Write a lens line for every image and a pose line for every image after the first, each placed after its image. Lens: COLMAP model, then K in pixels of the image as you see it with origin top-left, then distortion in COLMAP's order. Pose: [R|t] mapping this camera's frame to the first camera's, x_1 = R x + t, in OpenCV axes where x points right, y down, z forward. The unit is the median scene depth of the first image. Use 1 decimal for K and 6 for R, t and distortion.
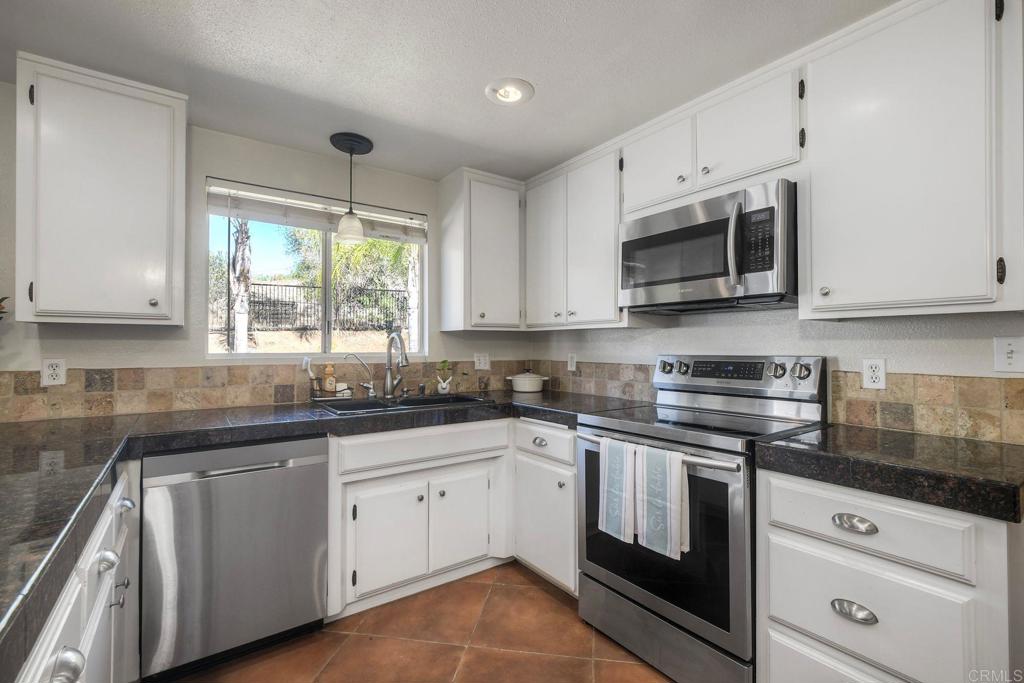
lens RADIAL K [[453.7, 0, 512.0], [0, 453.7, 341.5], [0, 0, 1]] dist [-0.001684, 0.001065]
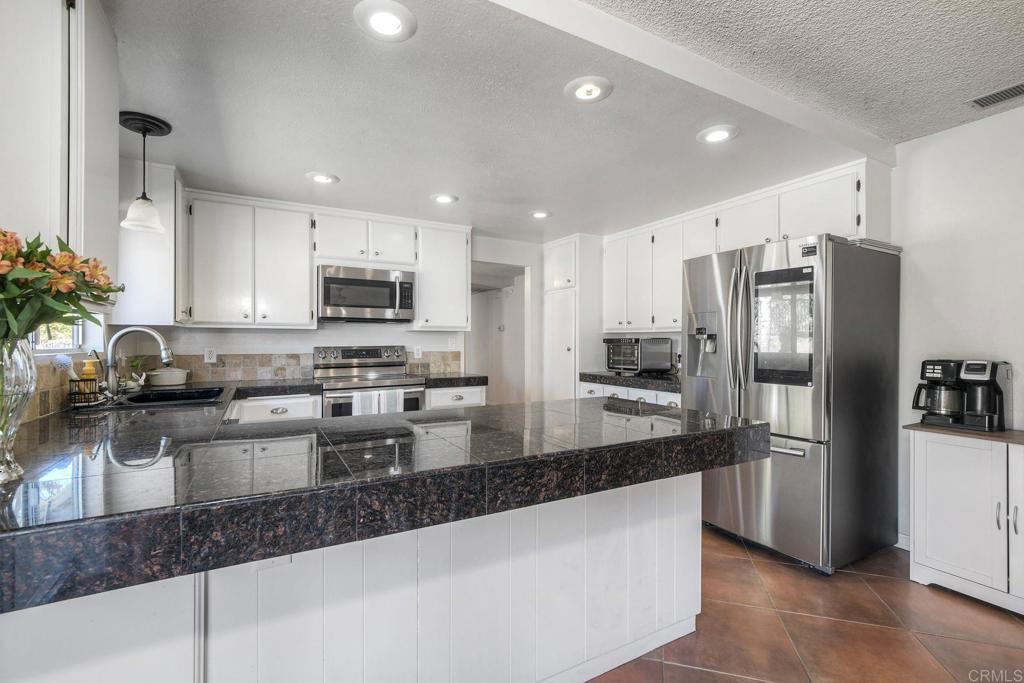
lens RADIAL K [[453.7, 0, 512.0], [0, 453.7, 341.5], [0, 0, 1]] dist [-0.001684, 0.001065]
pose [[0.121078, 0.000585, 0.992643, -1.216740], [-0.008780, 0.999961, 0.000481, 0.004300], [-0.992604, -0.008774, 0.121078, 0.133265]]
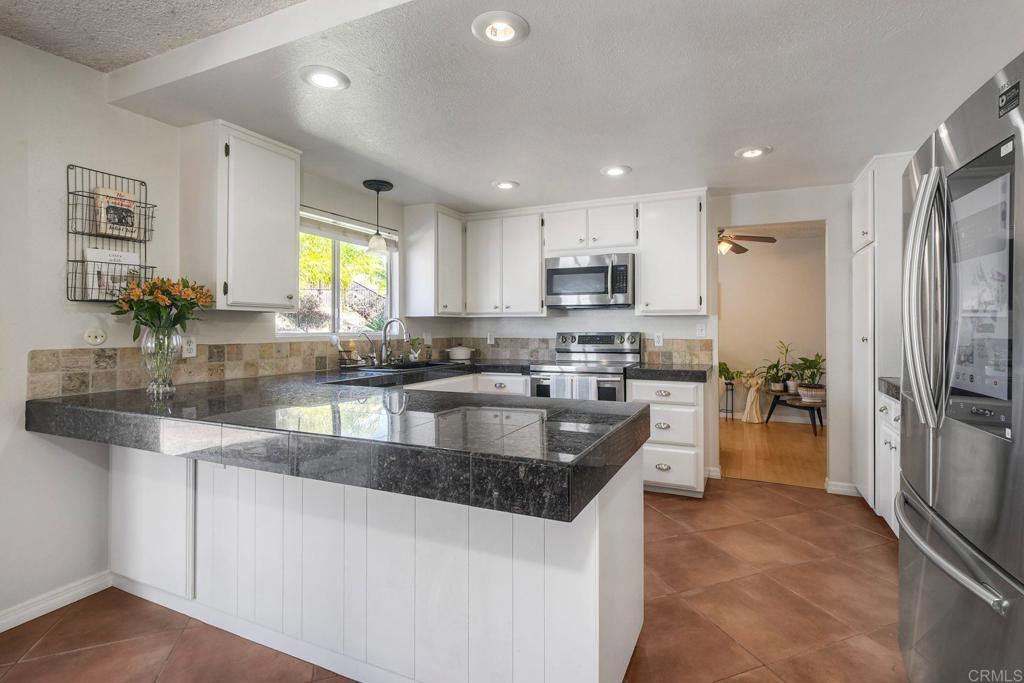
lens RADIAL K [[470.8, 0, 541.6], [0, 470.8, 320.9], [0, 0, 1]] dist [0.000430, 0.000252]
pose [[0.860038, 0.007586, 0.510173, -0.678349], [-0.004905, 0.999966, -0.006601, -0.002602], [-0.510206, 0.003175, 0.860046, -0.544037]]
